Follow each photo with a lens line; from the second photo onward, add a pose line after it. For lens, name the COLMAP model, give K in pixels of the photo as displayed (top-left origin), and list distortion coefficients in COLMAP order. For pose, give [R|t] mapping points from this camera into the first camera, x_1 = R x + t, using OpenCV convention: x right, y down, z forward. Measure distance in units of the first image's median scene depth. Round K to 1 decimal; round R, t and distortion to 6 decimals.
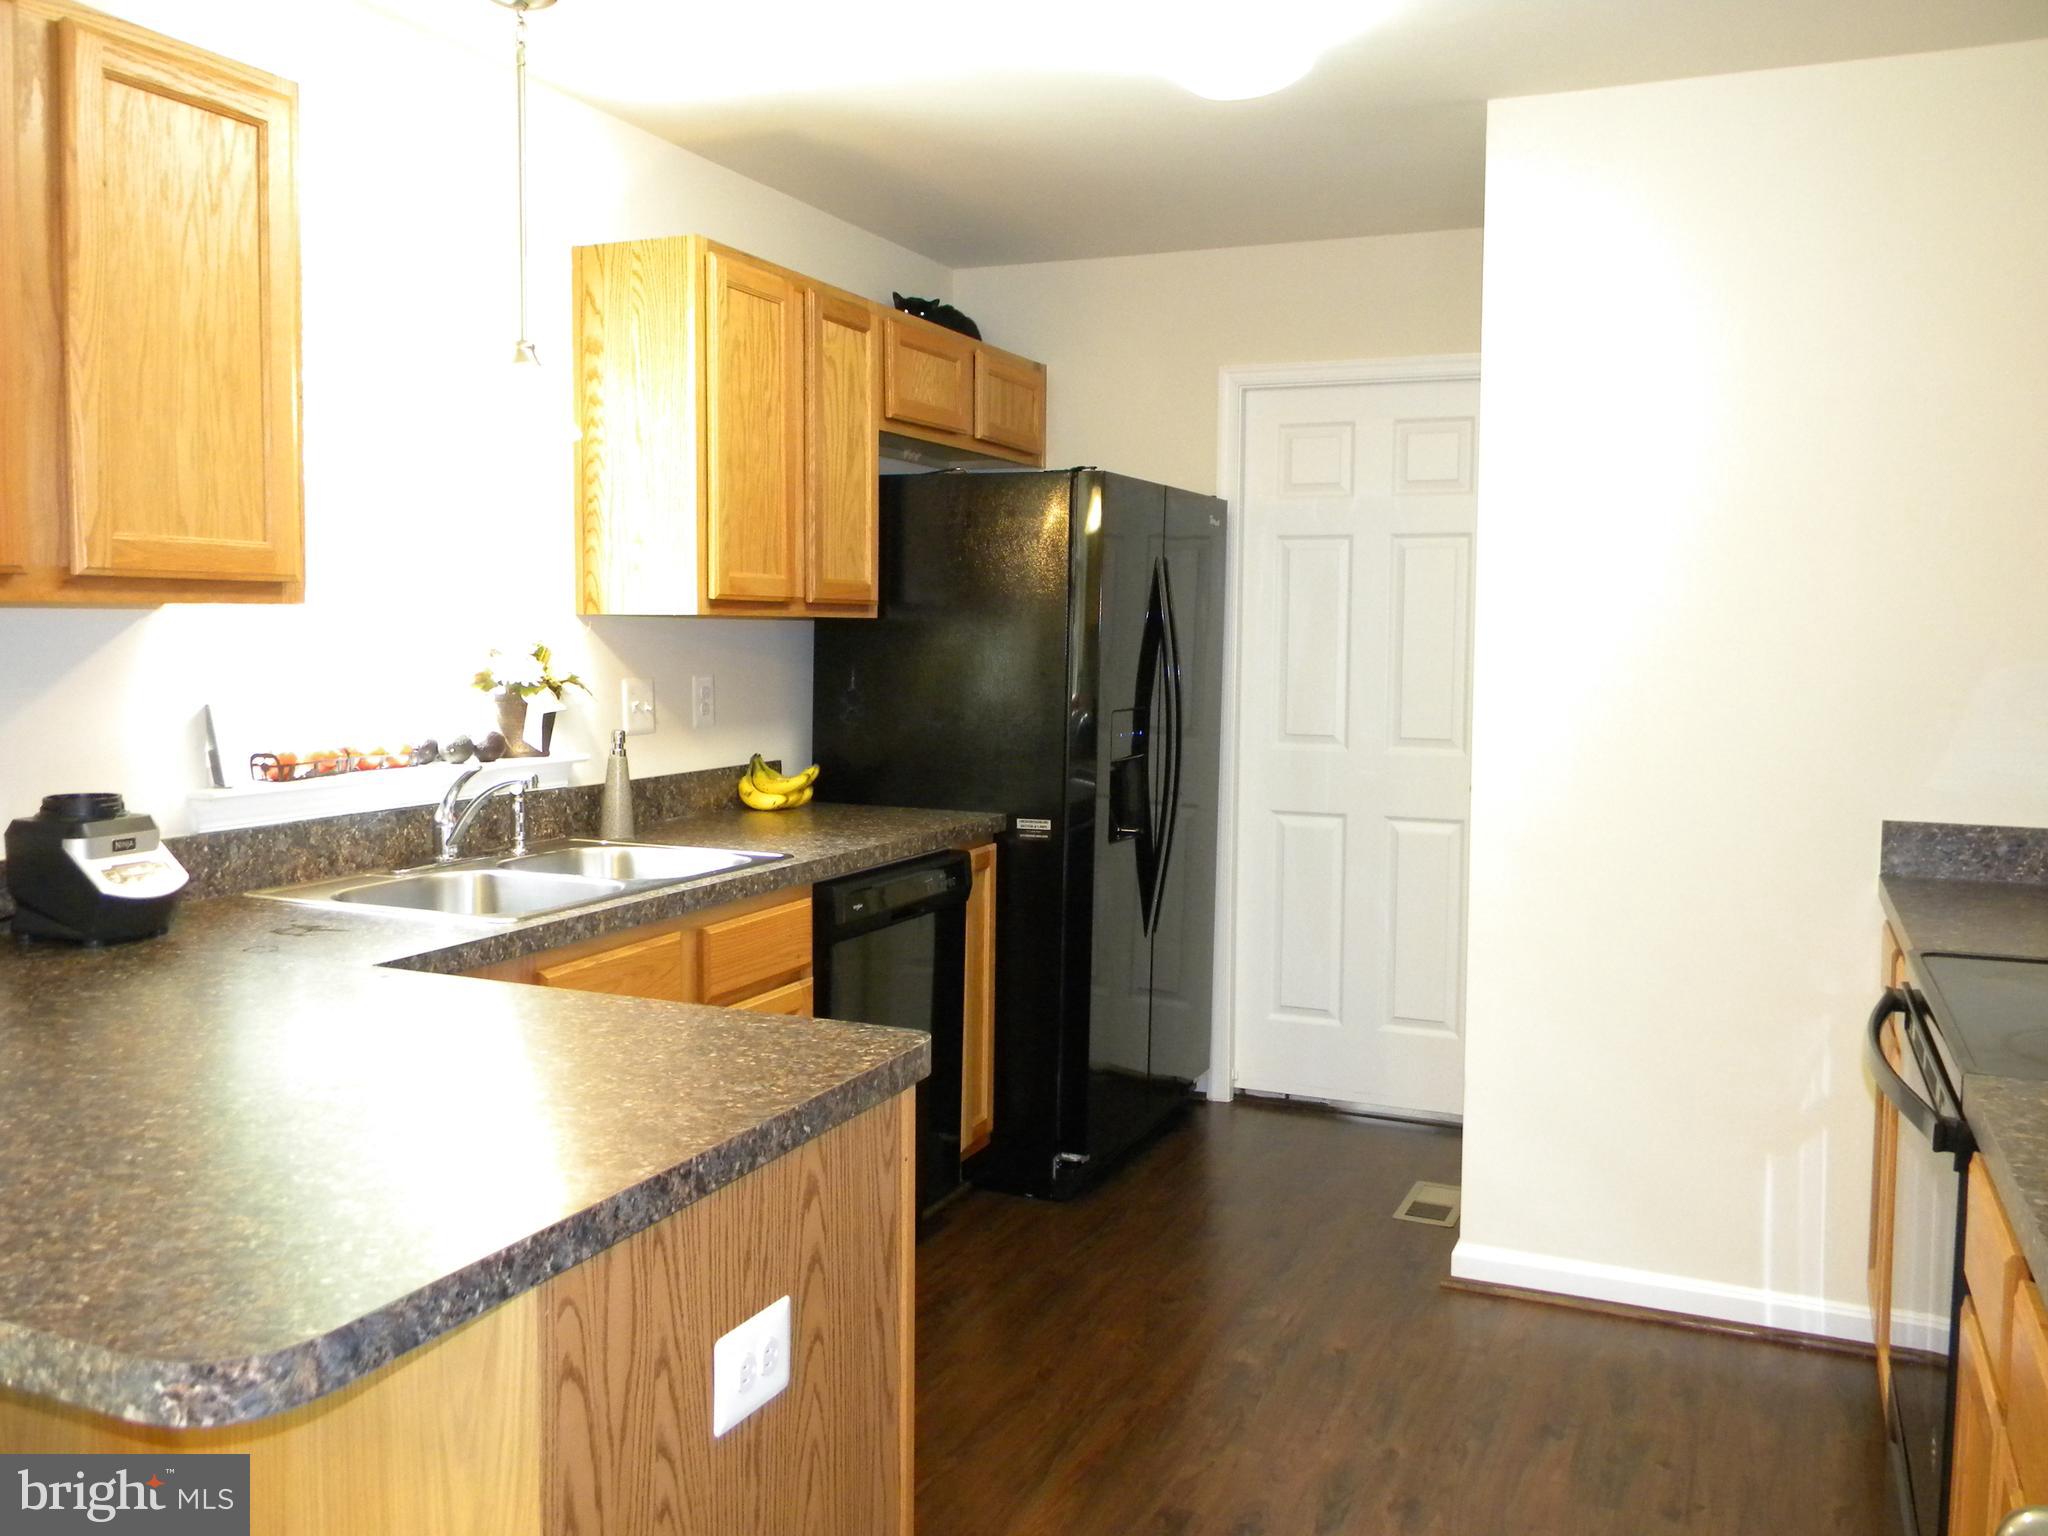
lens RADIAL K [[1687.0, 0, 951.3], [0, 1687.0, 772.3], [0, 0, 1]] dist [0.065746, -0.160373]
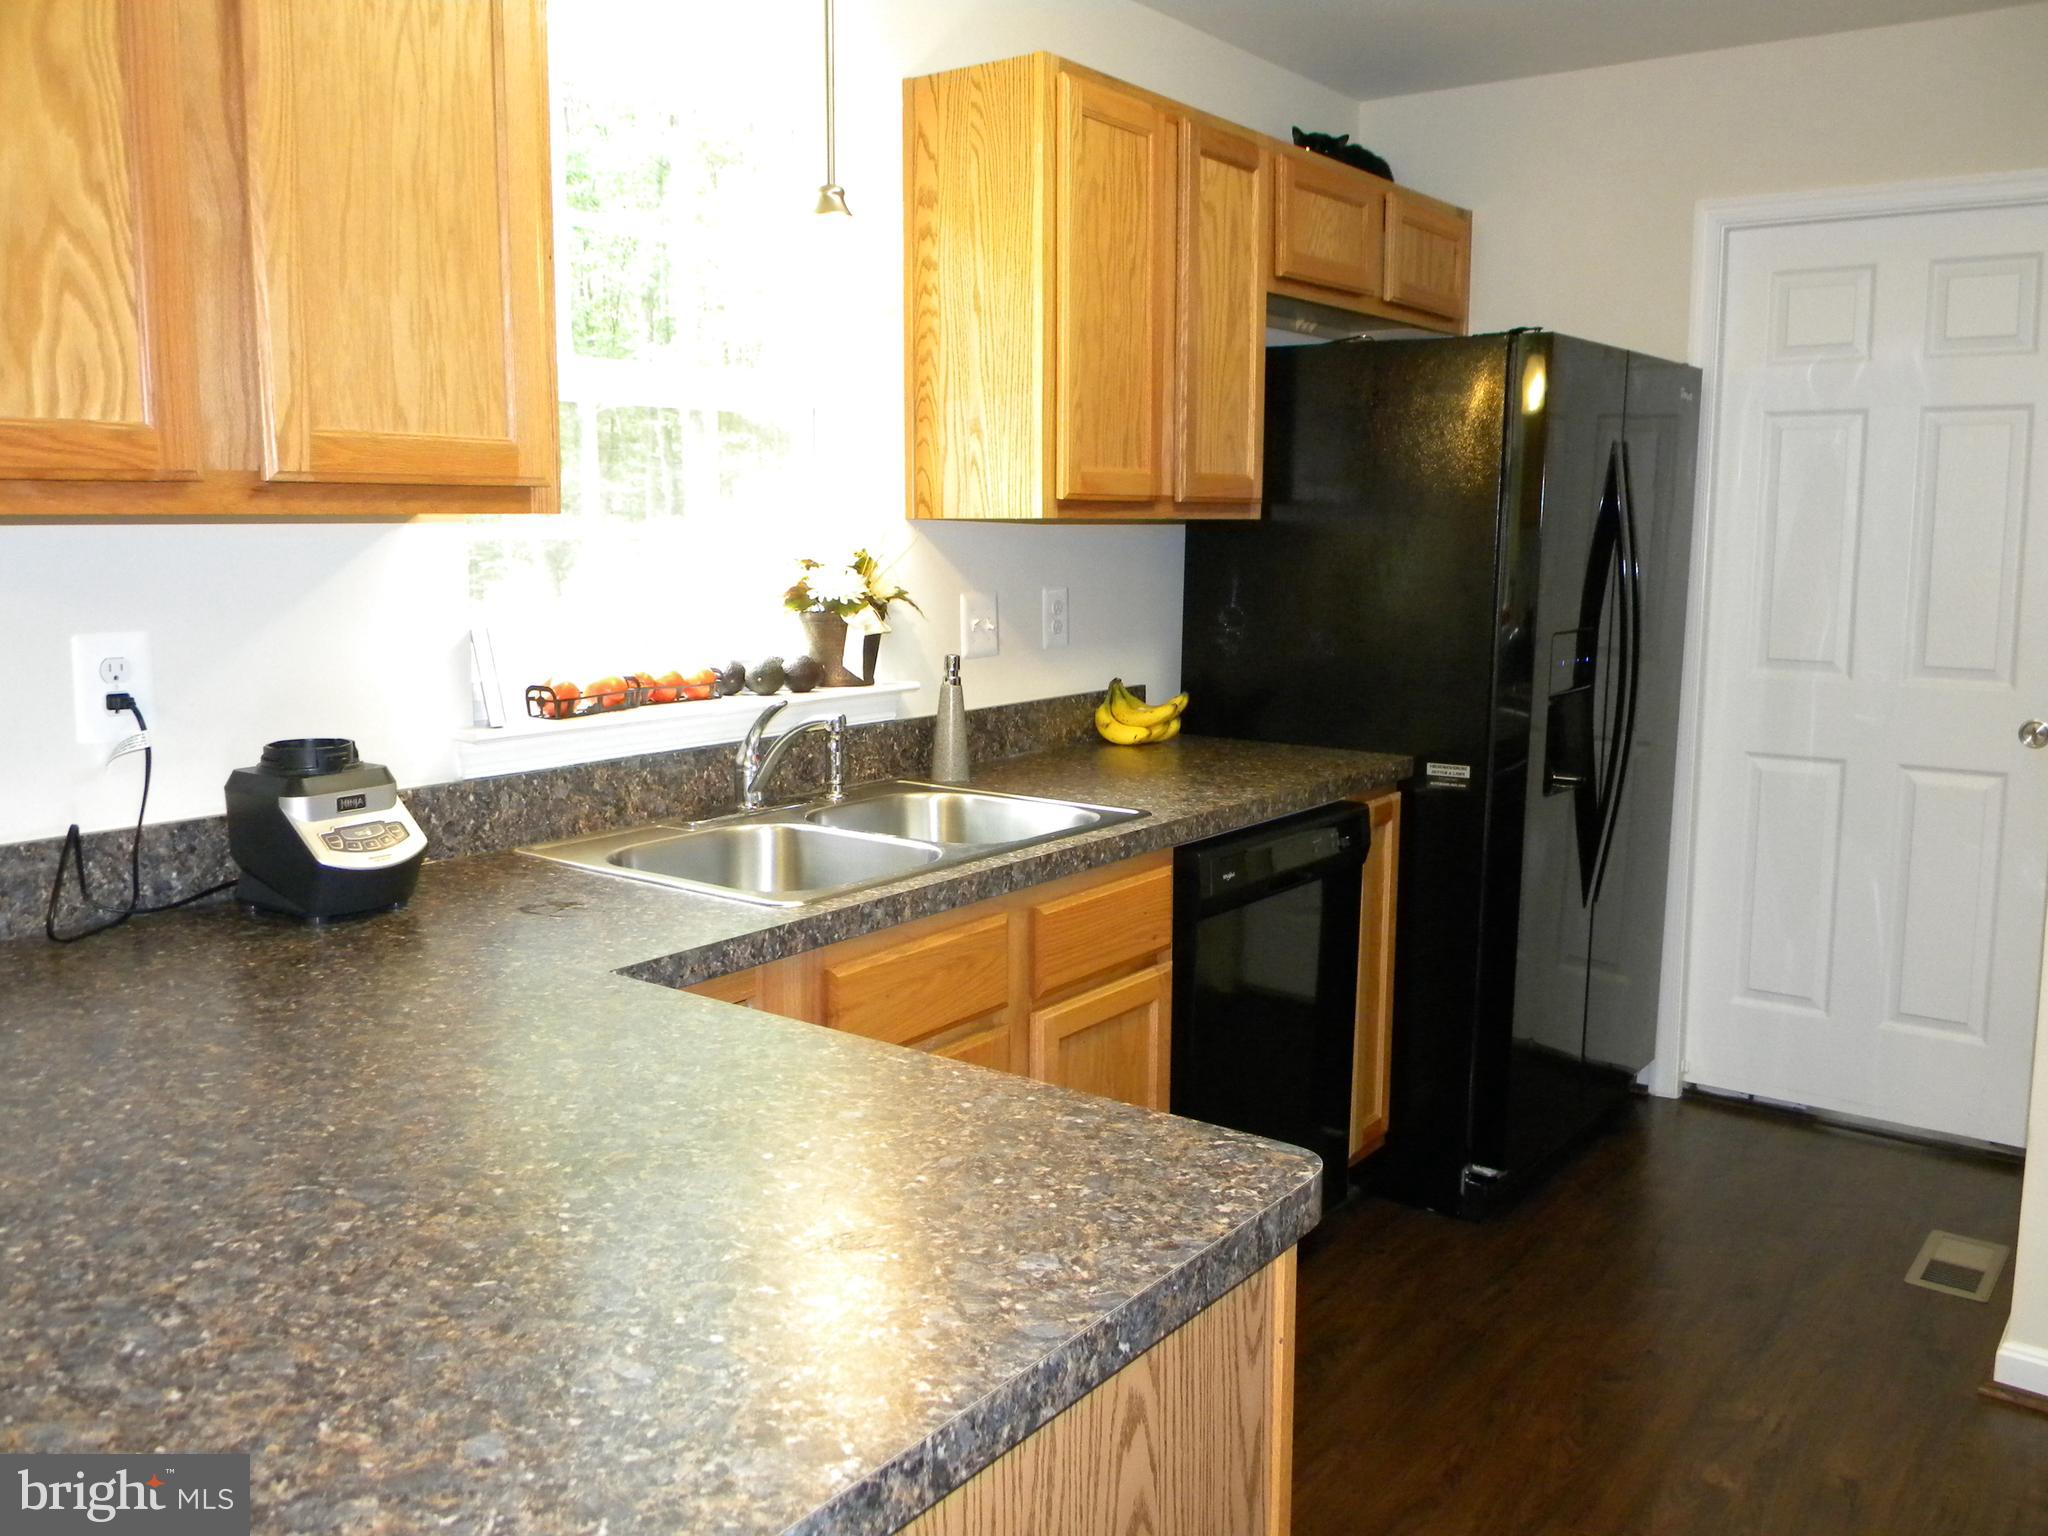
lens RADIAL K [[1690.8, 0, 1024.0], [0, 1690.8, 768.0], [0, 0, 1]] dist [0.031948, -0.087540]
pose [[0.983184, 0.020202, -0.181498, -0.004918], [-0.009312, 0.998115, 0.060653, -0.020816], [0.182381, -0.057943, 0.981519, 0.171143]]
